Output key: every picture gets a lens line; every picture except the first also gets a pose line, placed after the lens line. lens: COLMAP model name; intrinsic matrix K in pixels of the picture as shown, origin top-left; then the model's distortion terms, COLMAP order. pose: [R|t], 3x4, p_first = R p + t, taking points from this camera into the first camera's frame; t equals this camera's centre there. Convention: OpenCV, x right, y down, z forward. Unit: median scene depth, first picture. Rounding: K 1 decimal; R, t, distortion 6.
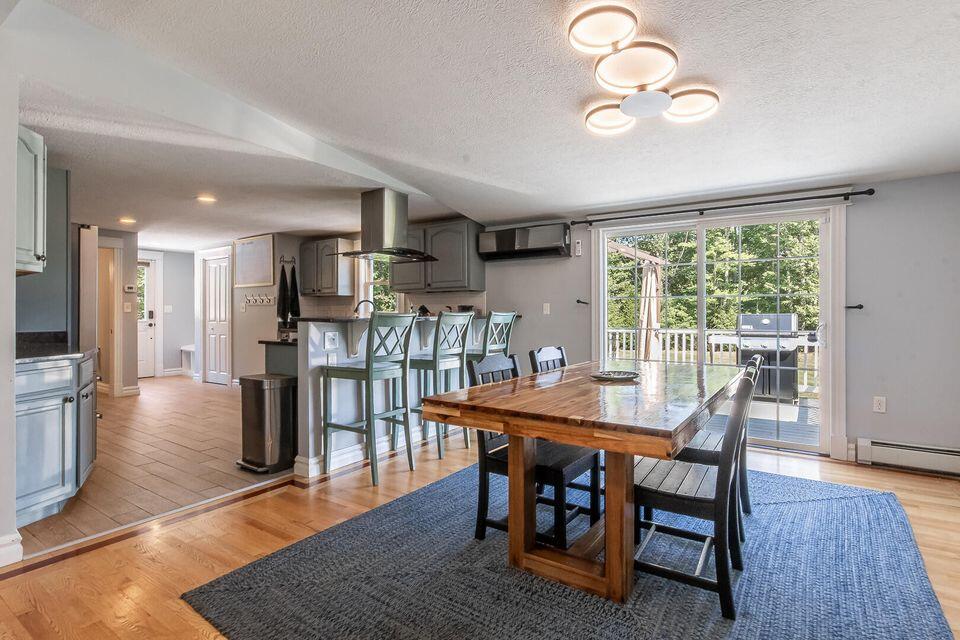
lens RADIAL K [[484.8, 0, 477.6], [0, 484.8, 312.7], [0, 0, 1]] dist [0.000158, 0.000094]
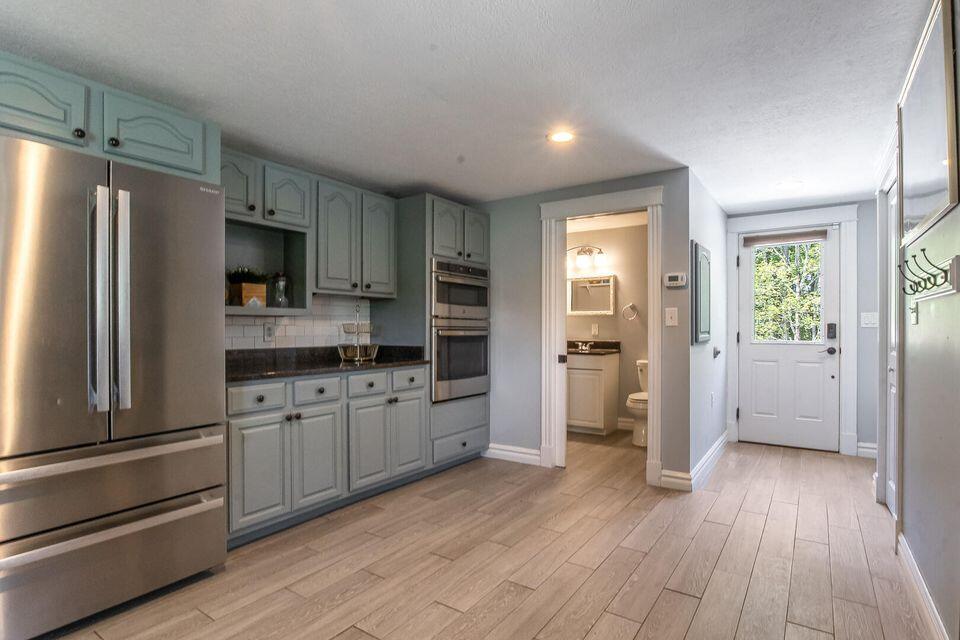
lens RADIAL K [[494.4, 0, 464.1], [0, 494.4, 329.5], [0, 0, 1]] dist [-0.033281, 0.000039]
pose [[-0.007614, 0.005259, -0.999957, -0.198587], [0.000938, 0.999986, 0.005252, -0.000755], [0.999971, -0.000898, -0.007619, 0.776399]]
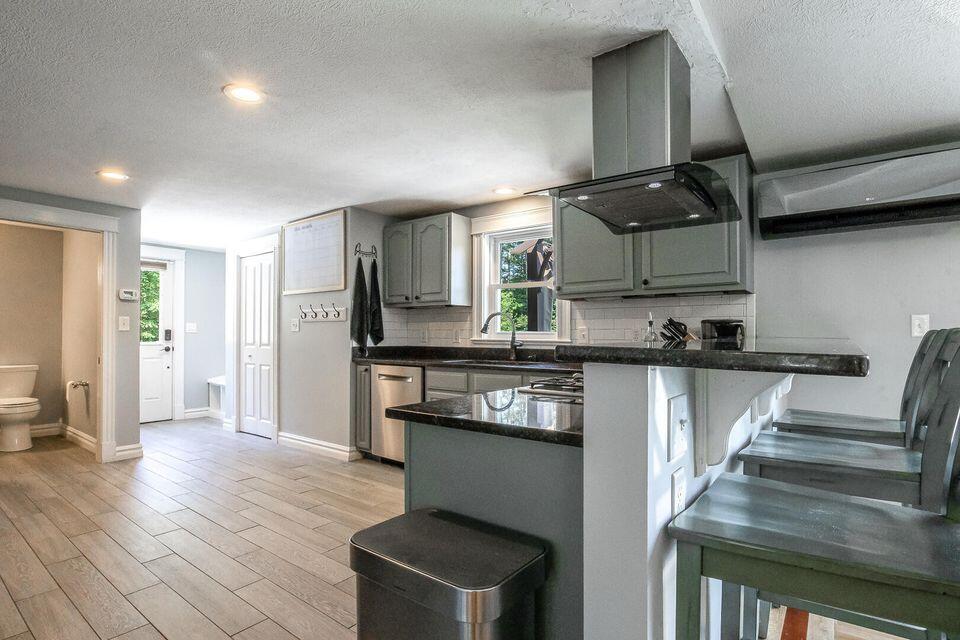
lens RADIAL K [[483.2, 0, 483.0], [0, 483.2, 334.8], [0, 0, 1]] dist [-0.013485, 0.000177]
pose [[0.999043, 0.004770, -0.043482, -0.212526], [-0.004766, 0.999989, 0.000185, 0.001591], [0.043482, 0.000022, 0.999054, 0.376399]]
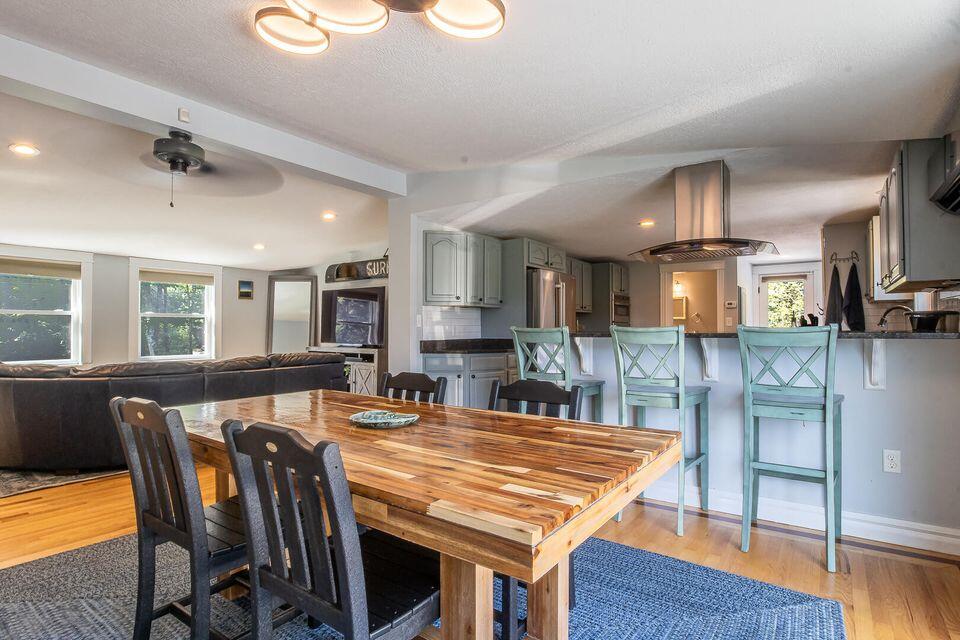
lens RADIAL K [[483.2, 0, 483.0], [0, 483.2, 334.8], [0, 0, 1]] dist [-0.013485, 0.000177]
pose [[-0.006839, 0.017427, -0.999825, 0.372743], [0.003145, 0.999844, 0.017406, -0.001711], [0.999972, -0.003025, -0.006893, 0.444628]]
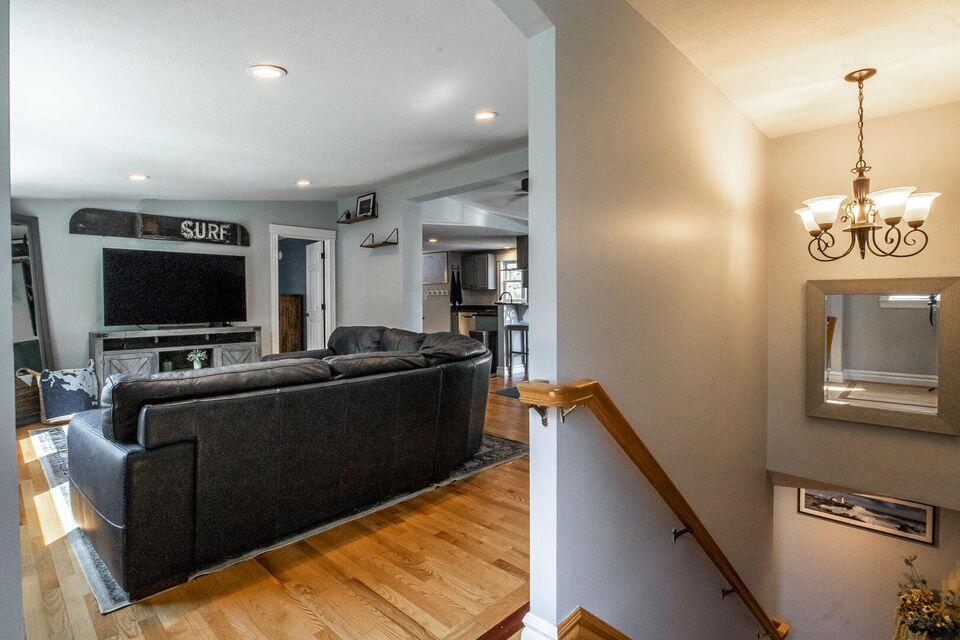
lens RADIAL K [[484.8, 0, 477.6], [0, 484.8, 312.7], [0, 0, 1]] dist [0.000158, 0.000094]
pose [[0.986374, -0.001156, -0.164512, -0.053862], [0.005846, 0.999590, 0.028030, -0.002818], [0.164412, -0.028609, 0.985977, -0.588467]]
